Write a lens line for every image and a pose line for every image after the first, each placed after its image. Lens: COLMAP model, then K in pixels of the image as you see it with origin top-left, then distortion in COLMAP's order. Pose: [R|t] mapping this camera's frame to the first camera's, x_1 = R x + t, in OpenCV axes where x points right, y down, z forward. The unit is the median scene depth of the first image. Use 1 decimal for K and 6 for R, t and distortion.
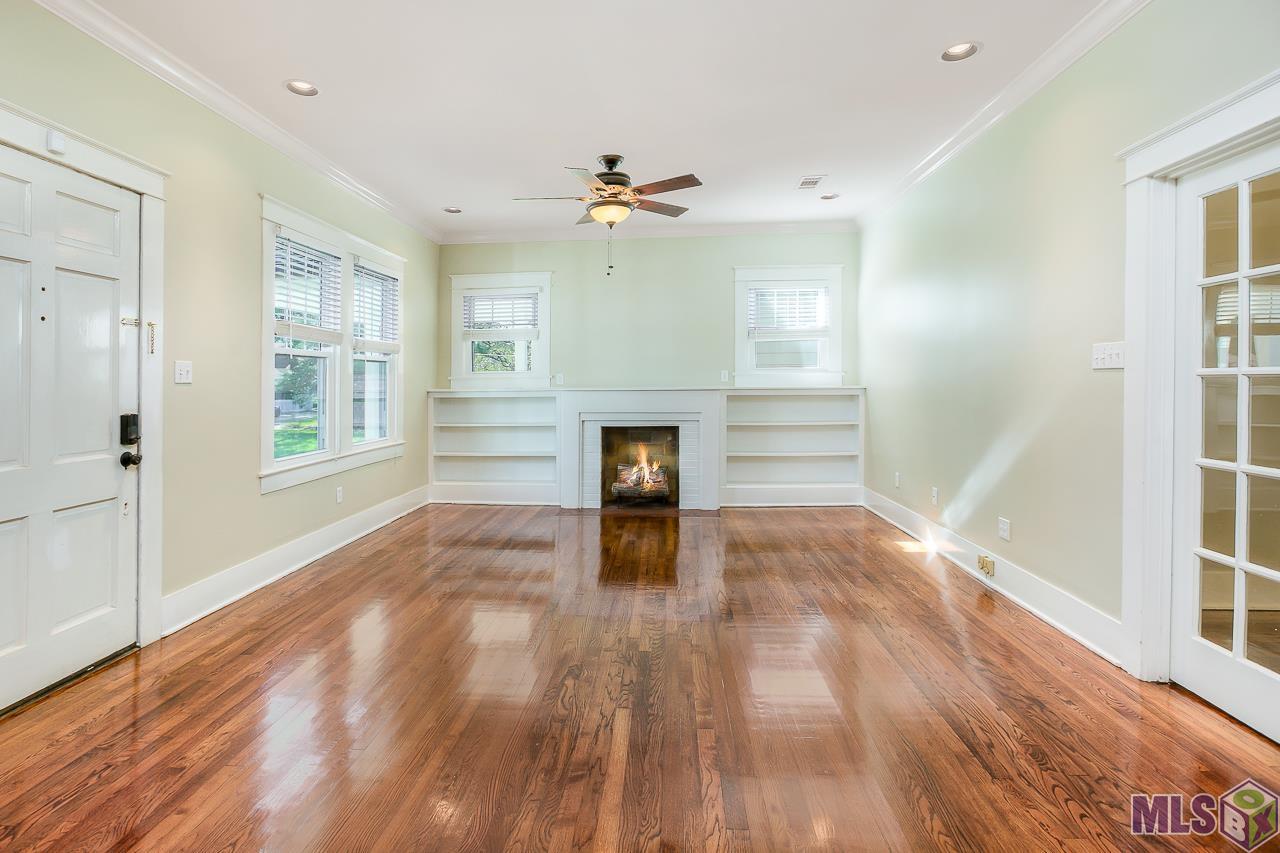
lens RADIAL K [[624.2, 0, 638.8], [0, 624.2, 395.9], [0, 0, 1]] dist [-0.046610, 0.036074]
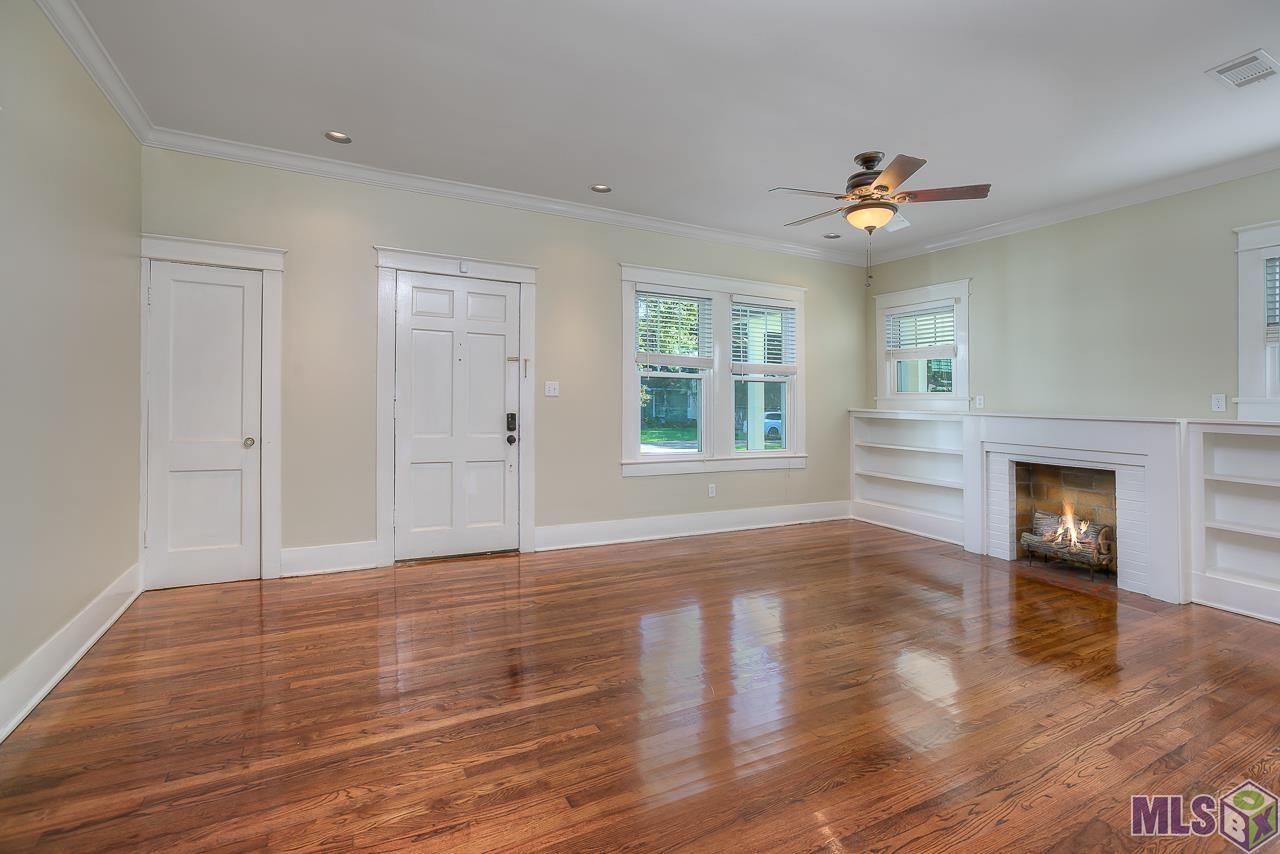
lens RADIAL K [[610.3, 0, 636.7], [0, 610.3, 407.1], [0, 0, 1]] dist [-0.043500, 0.017844]
pose [[0.542736, 0.030680, -0.839343, 0.339405], [-0.043170, 0.999031, 0.008603, -0.007096], [0.838793, 0.031565, 0.543534, 0.162615]]
